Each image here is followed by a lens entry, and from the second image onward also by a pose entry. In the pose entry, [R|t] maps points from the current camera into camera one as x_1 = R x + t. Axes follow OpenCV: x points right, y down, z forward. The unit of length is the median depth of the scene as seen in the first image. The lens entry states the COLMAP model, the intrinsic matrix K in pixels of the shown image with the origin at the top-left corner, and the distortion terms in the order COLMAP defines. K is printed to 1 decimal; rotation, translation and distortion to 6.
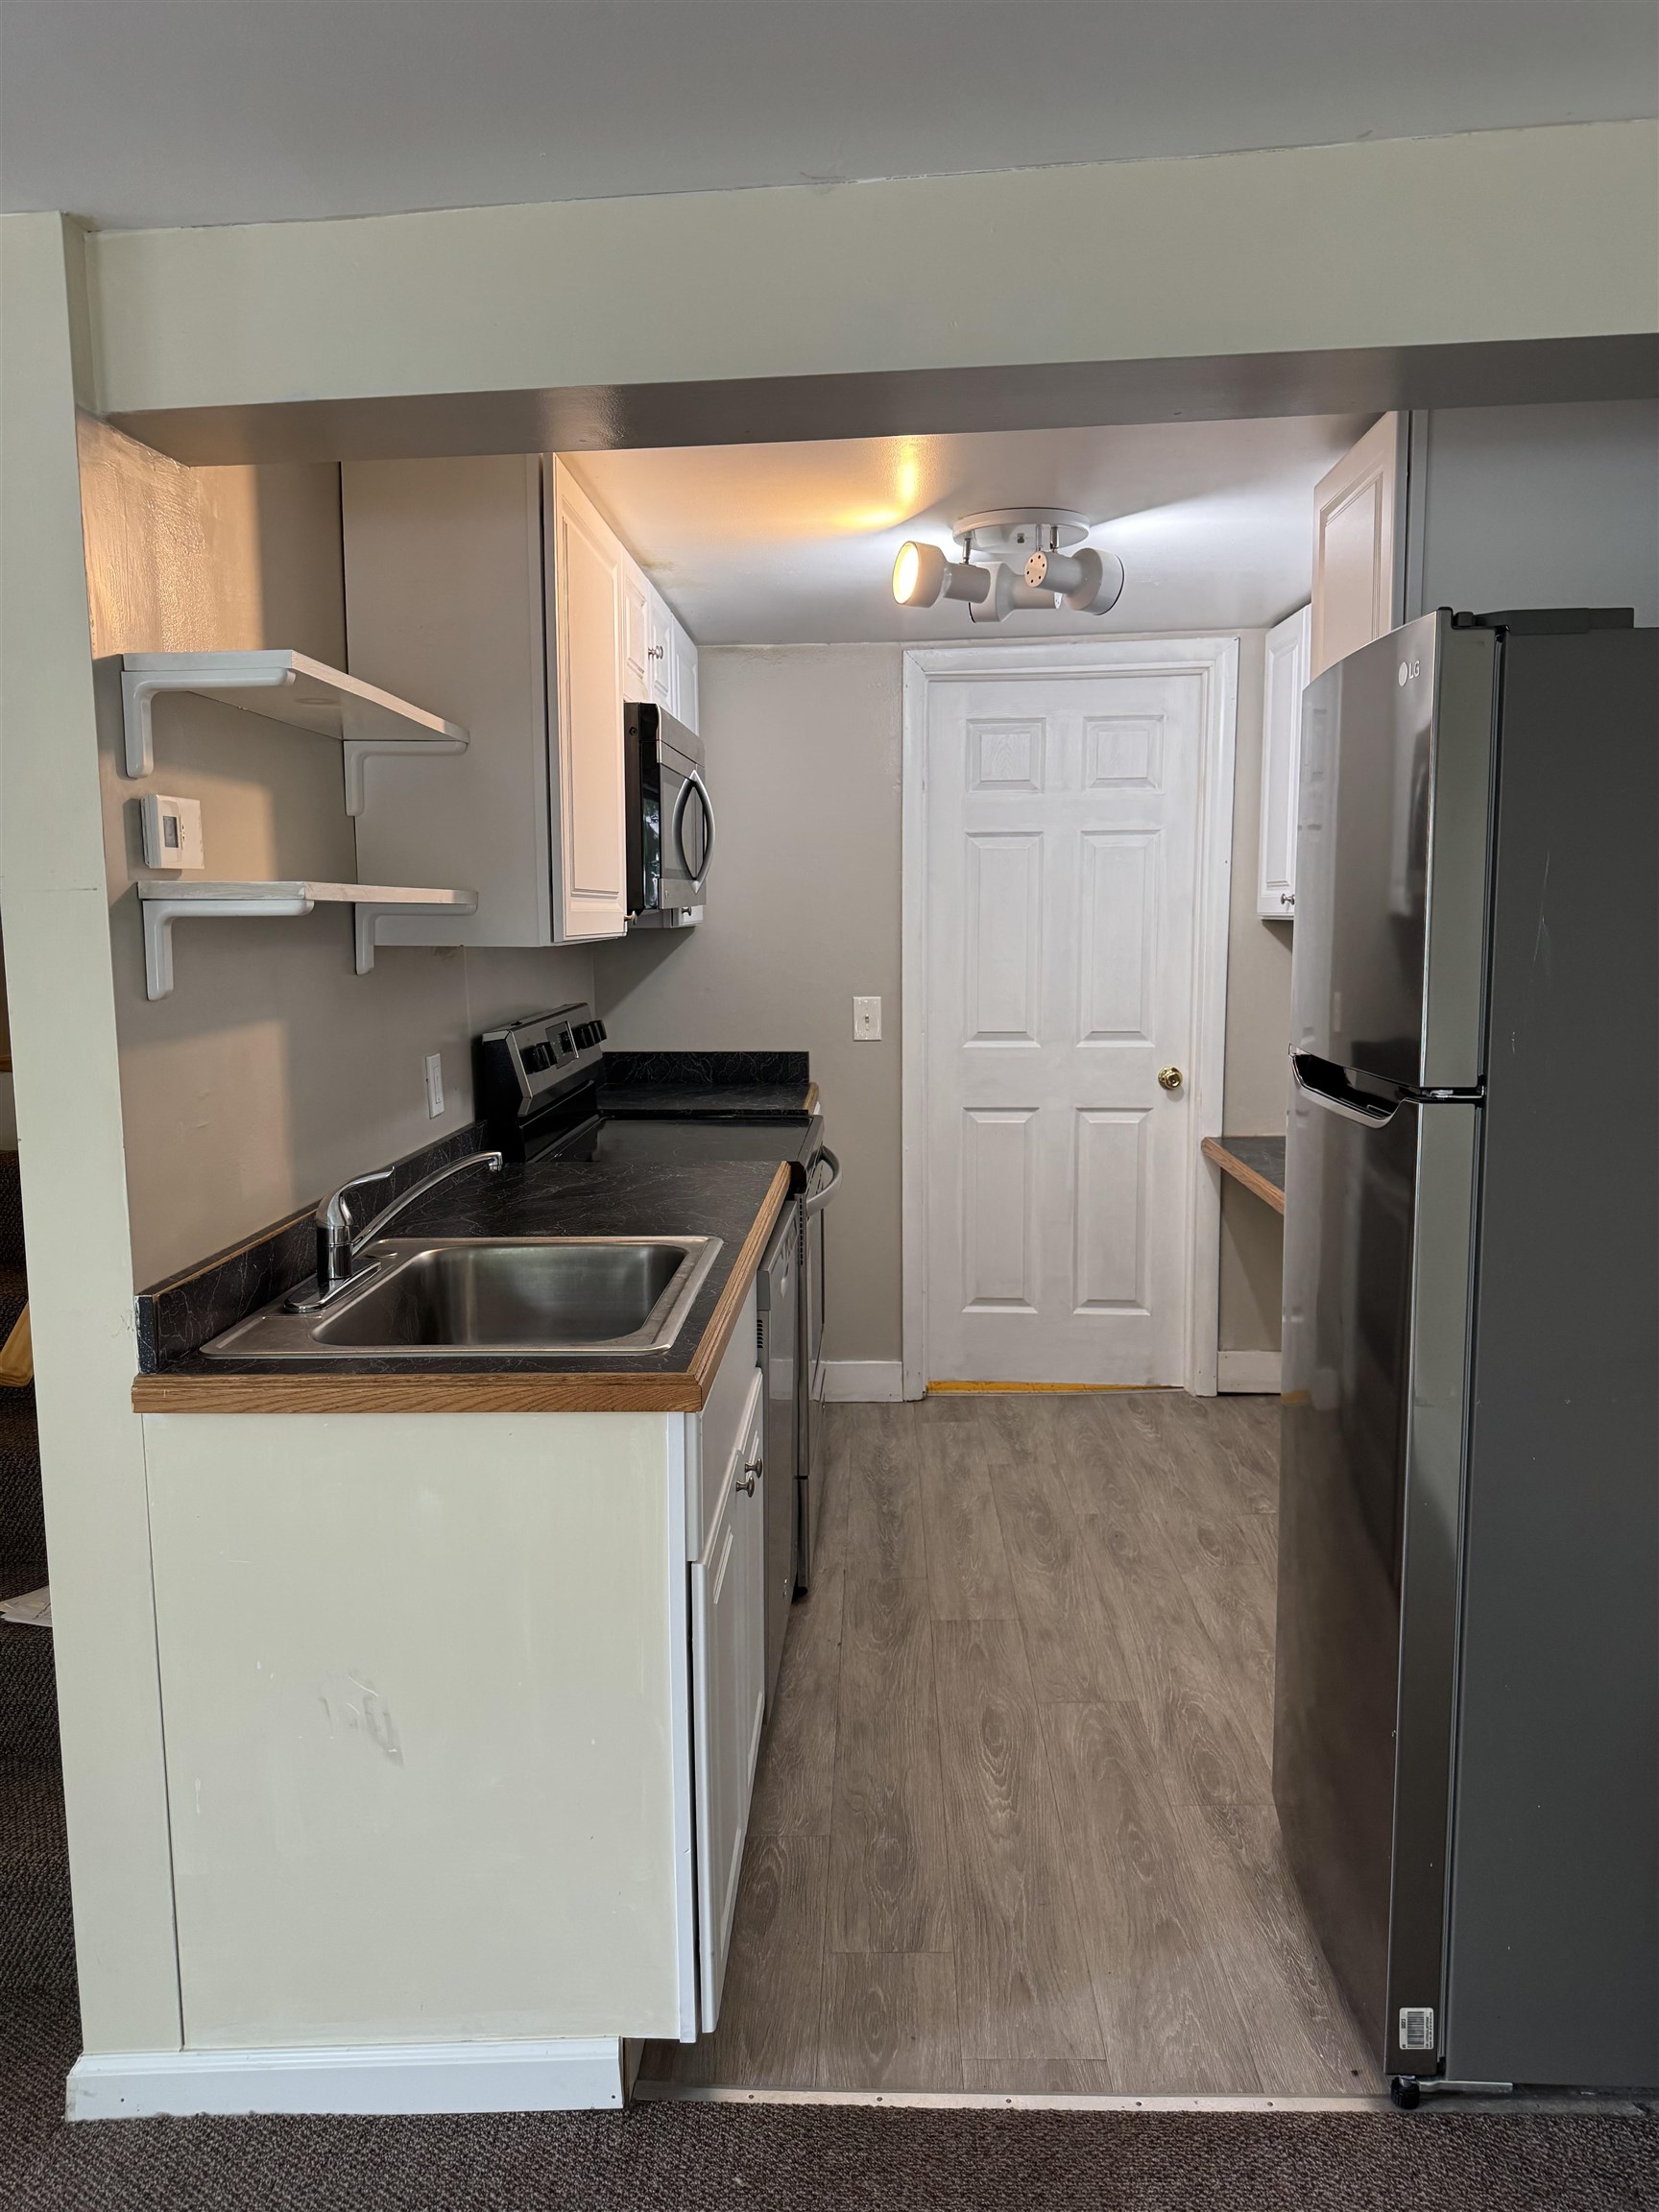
lens RADIAL K [[1554.6, 0, 826.3], [0, 1554.6, 1104.8], [0, 0, 1]] dist [0.010848, -0.004363]
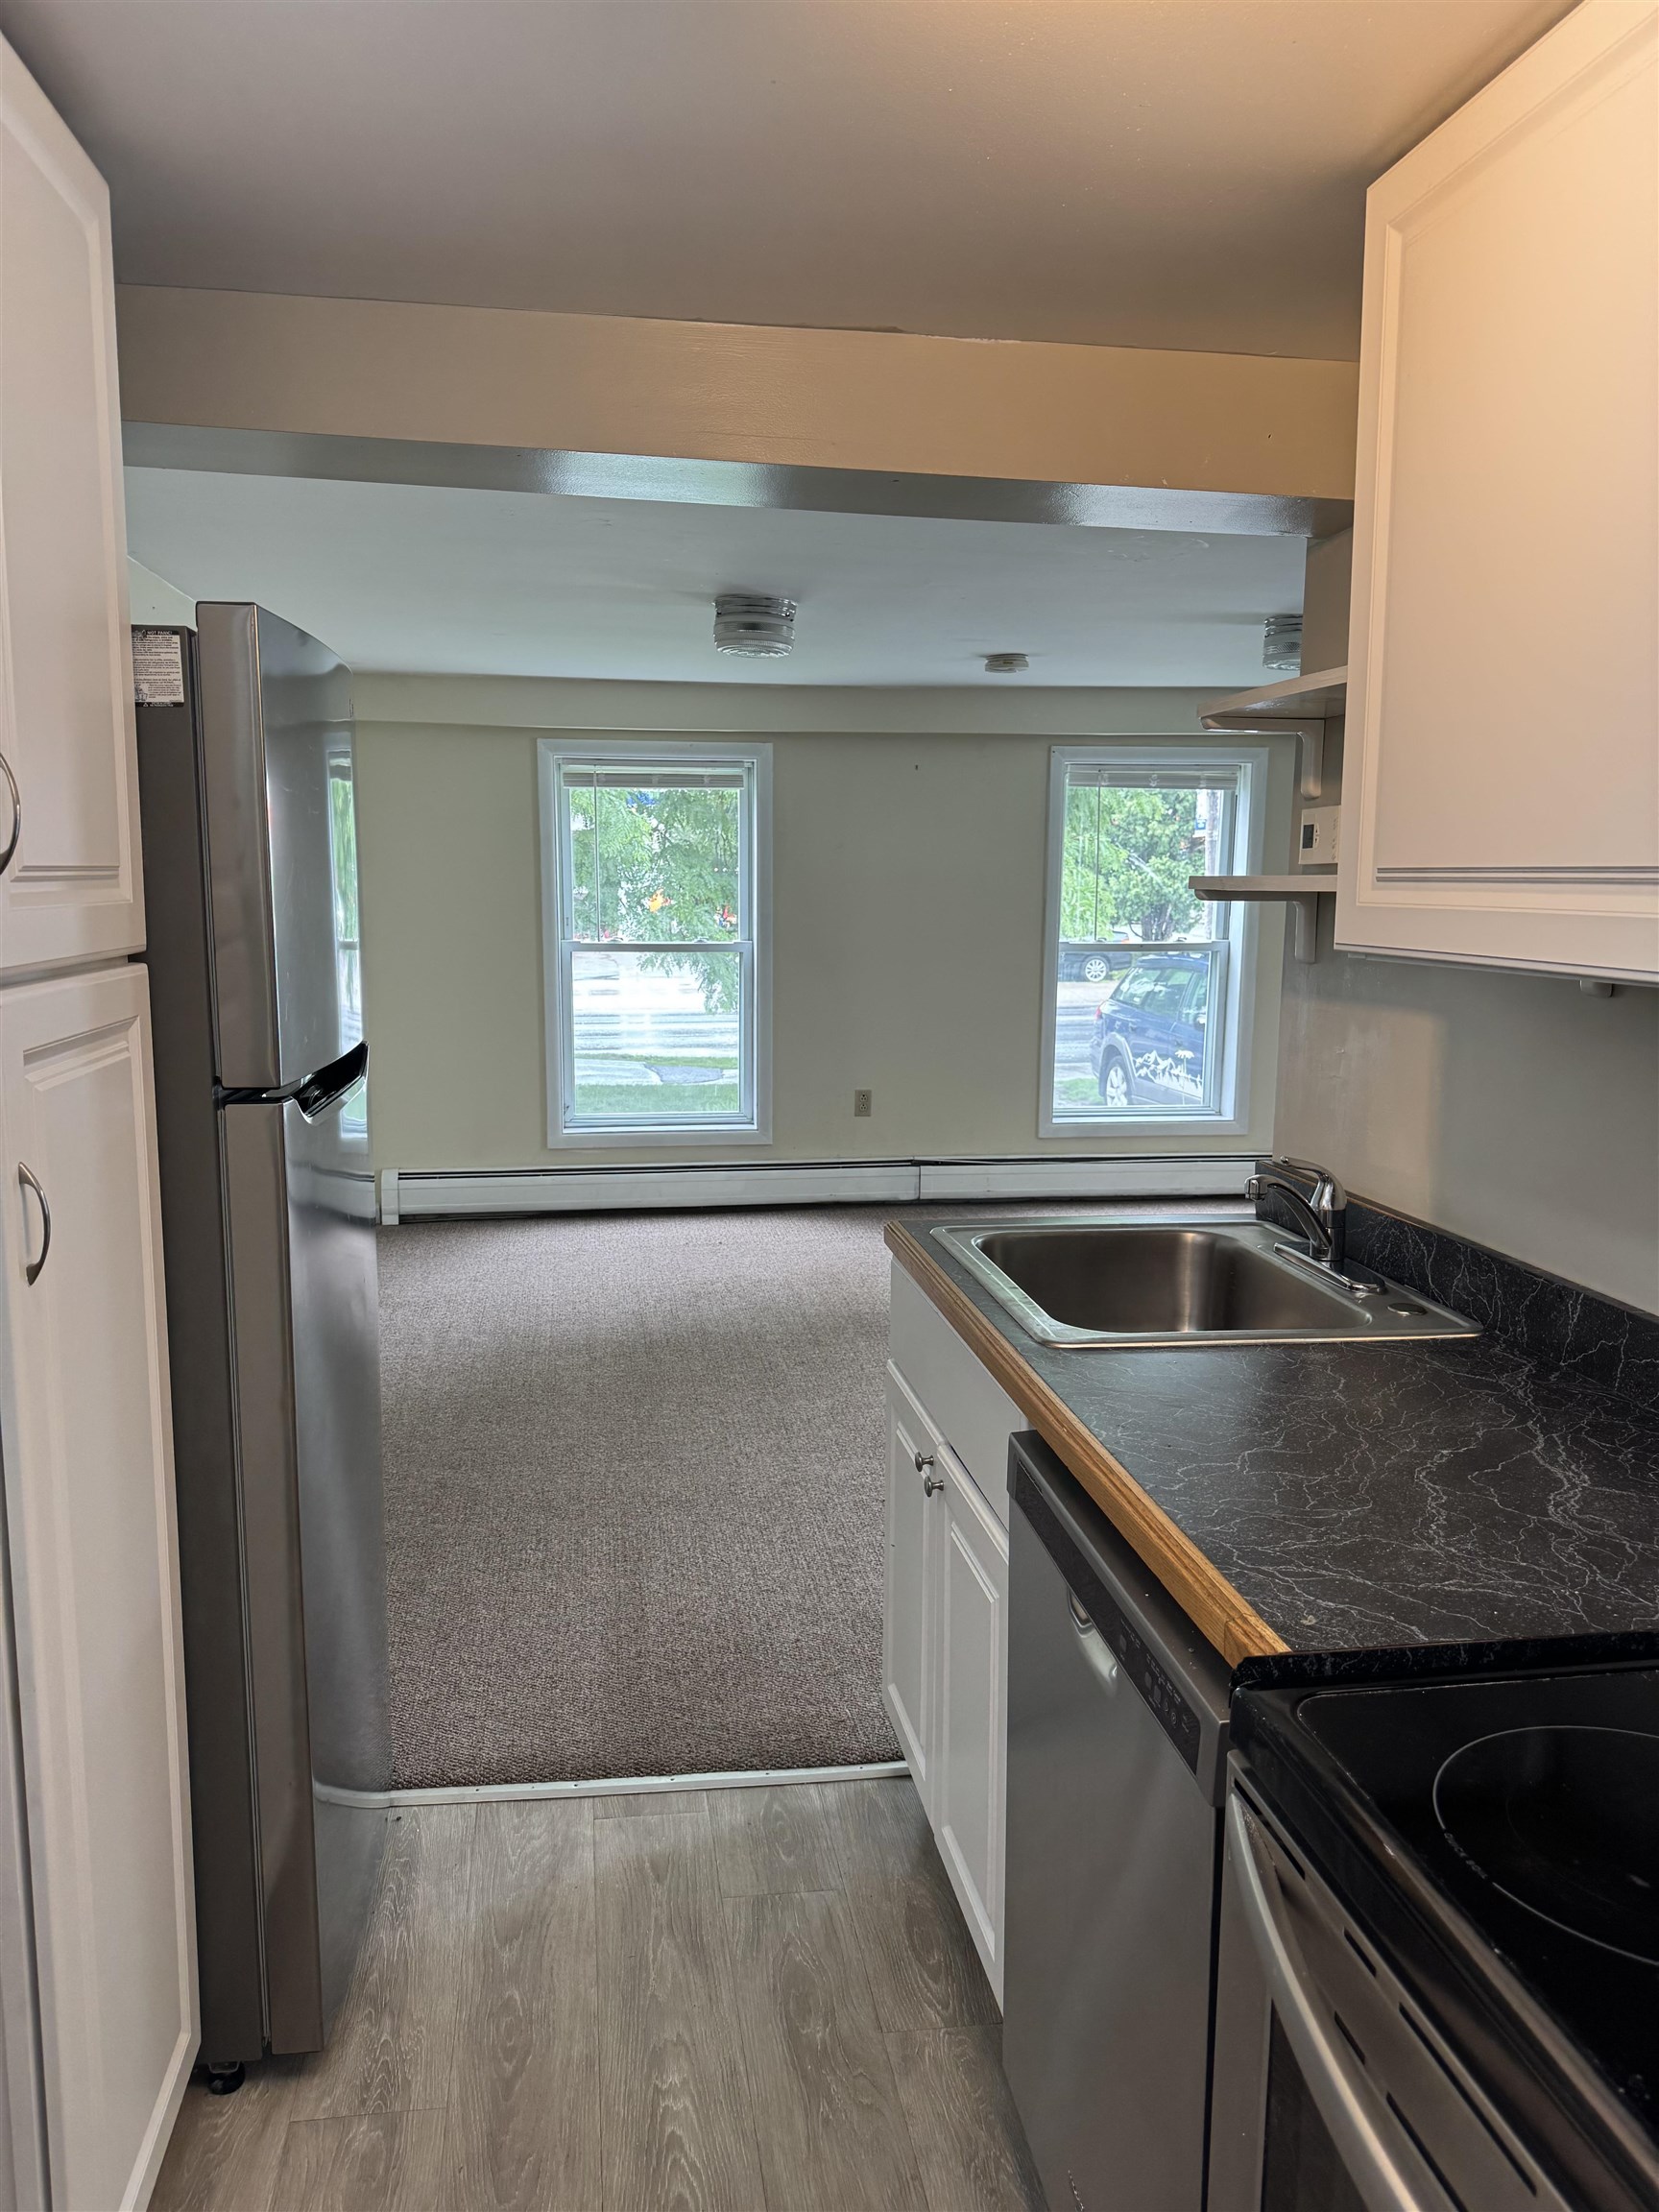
lens RADIAL K [[1554.6, 0, 823.3], [0, 1554.6, 1101.4], [0, 0, 1]] dist [0.010848, -0.004363]
pose [[-0.980857, 0.030124, -0.192384, 0.191121], [-0.022419, 0.963923, 0.265235, -0.239690], [0.193433, 0.264470, -0.944796, 1.778323]]
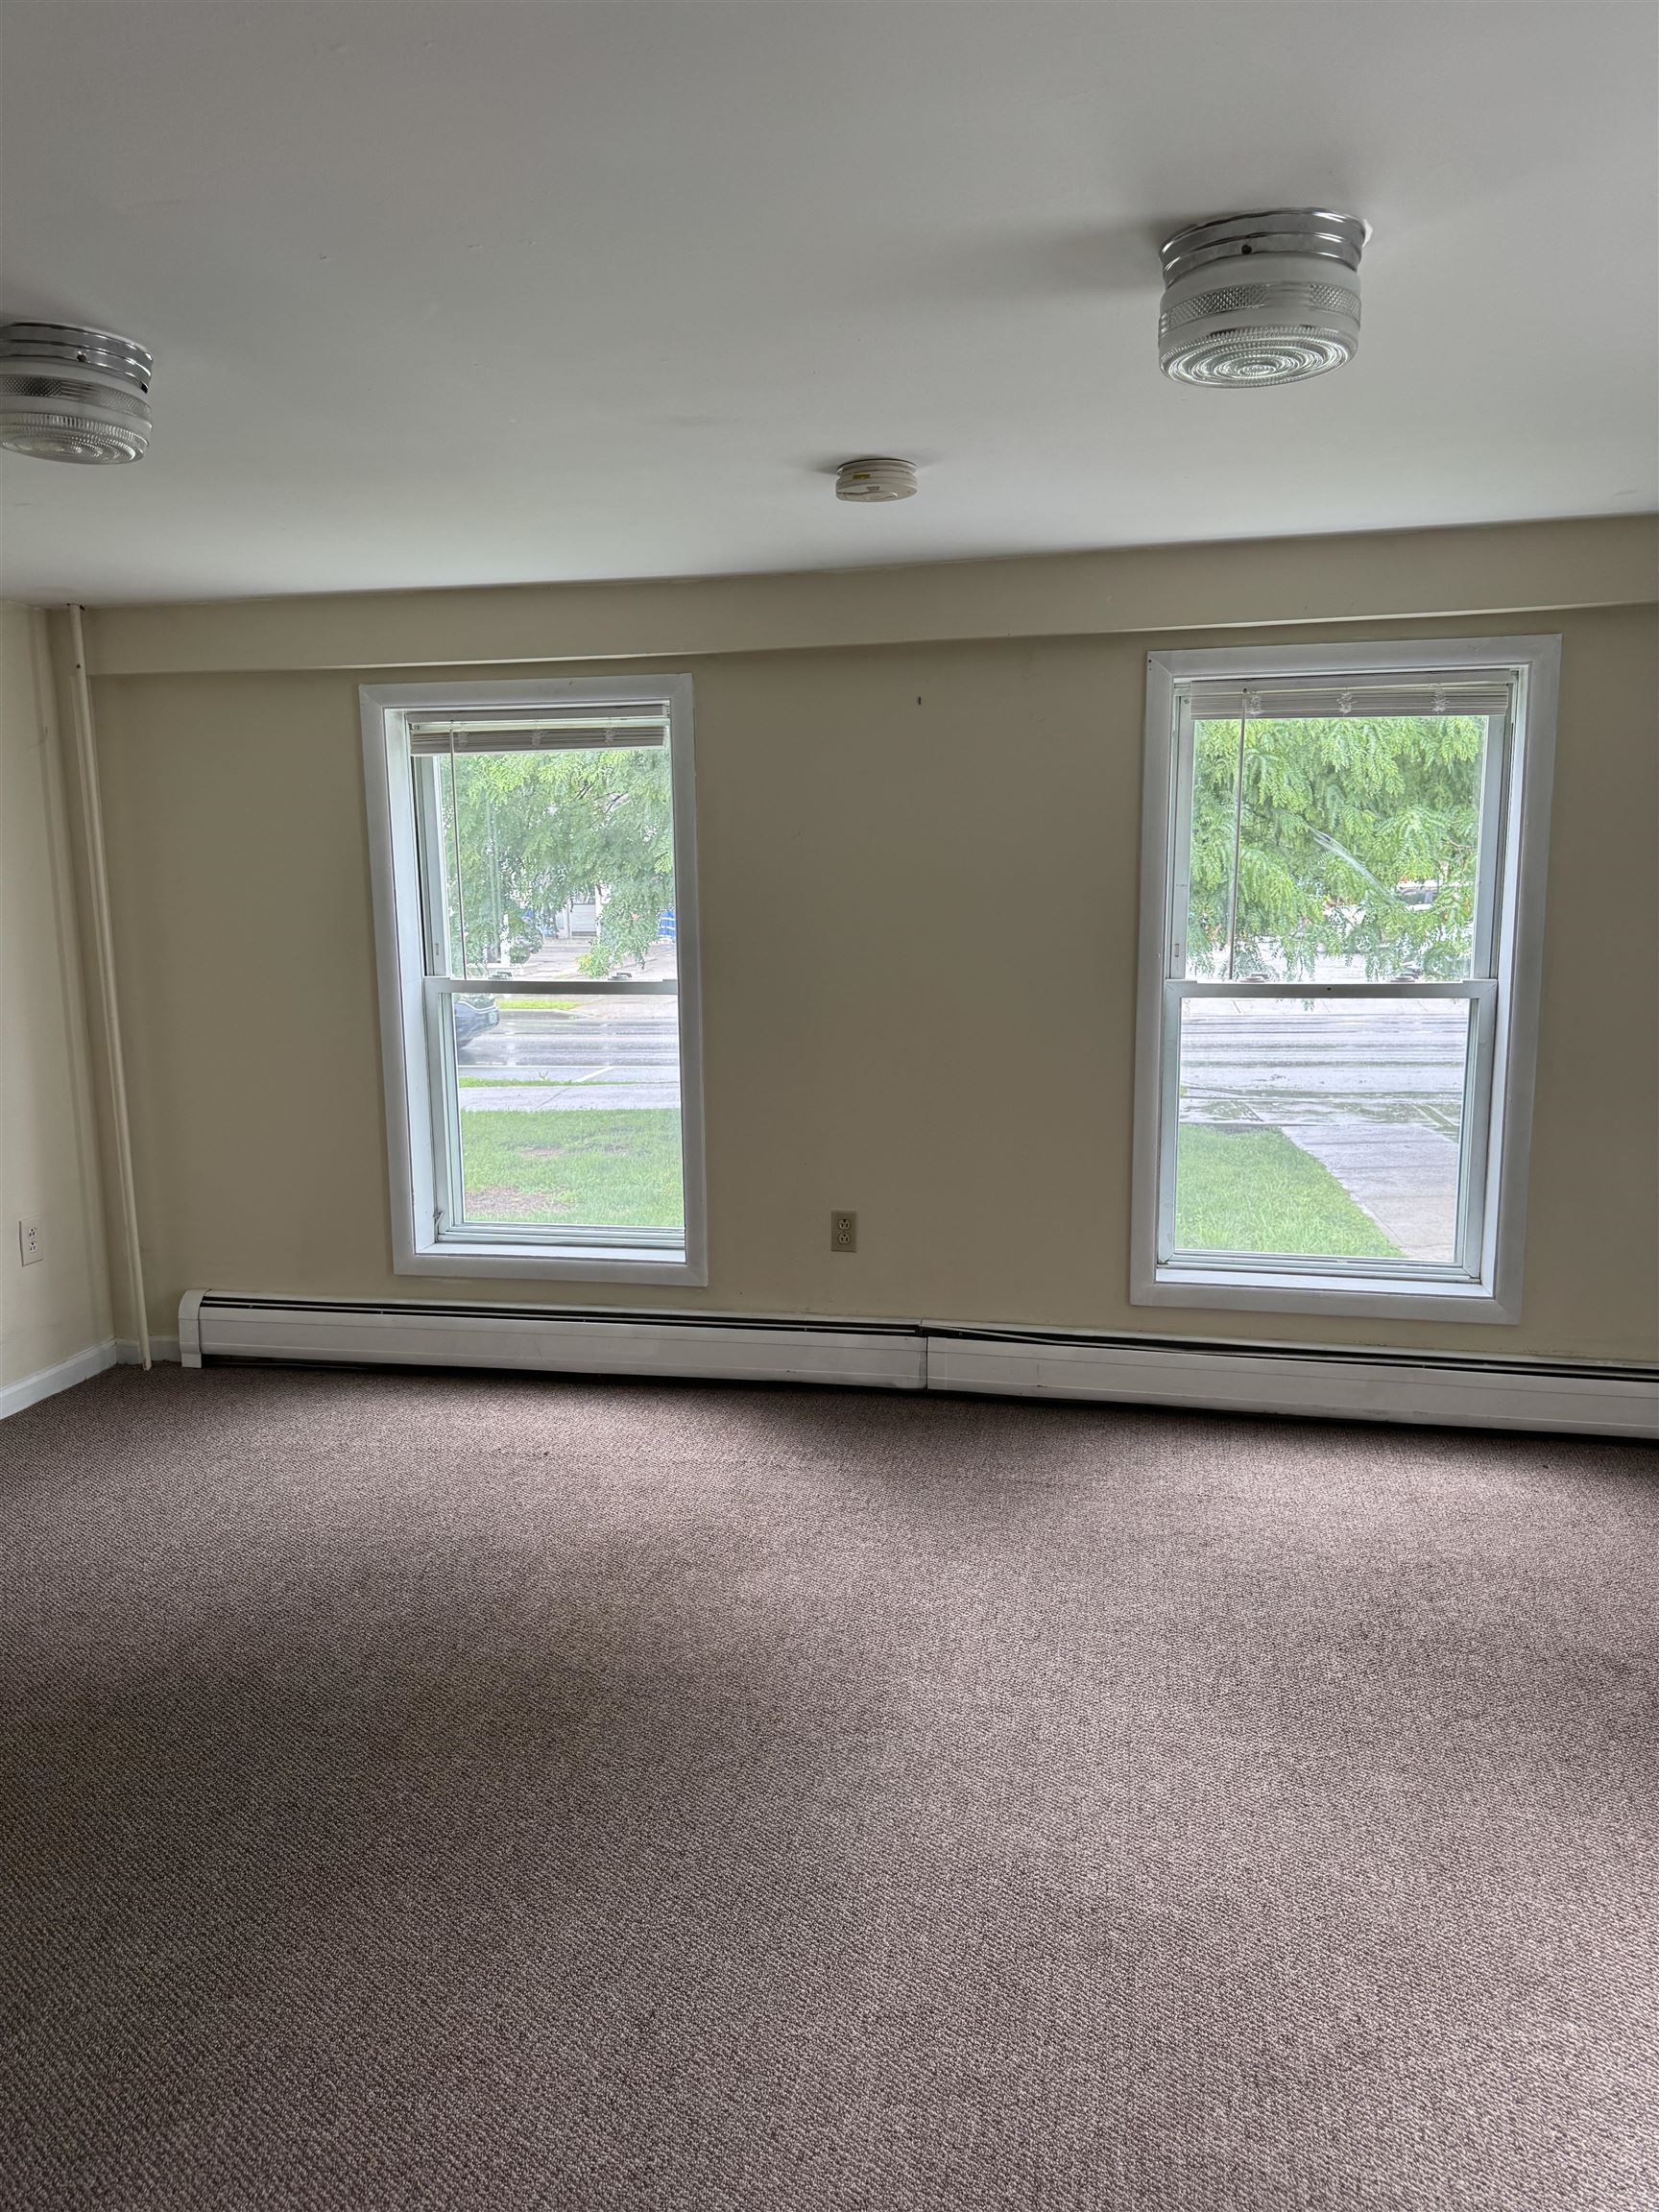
lens RADIAL K [[1554.6, 0, 835.4], [0, 1554.6, 1111.7], [0, 0, 1]] dist [0.010848, -0.004363]
pose [[-0.990033, -0.002190, 0.140821, -0.123024], [0.036855, 0.961007, 0.274056, -0.196029], [-0.135930, 0.276515, -0.951348, 1.424462]]
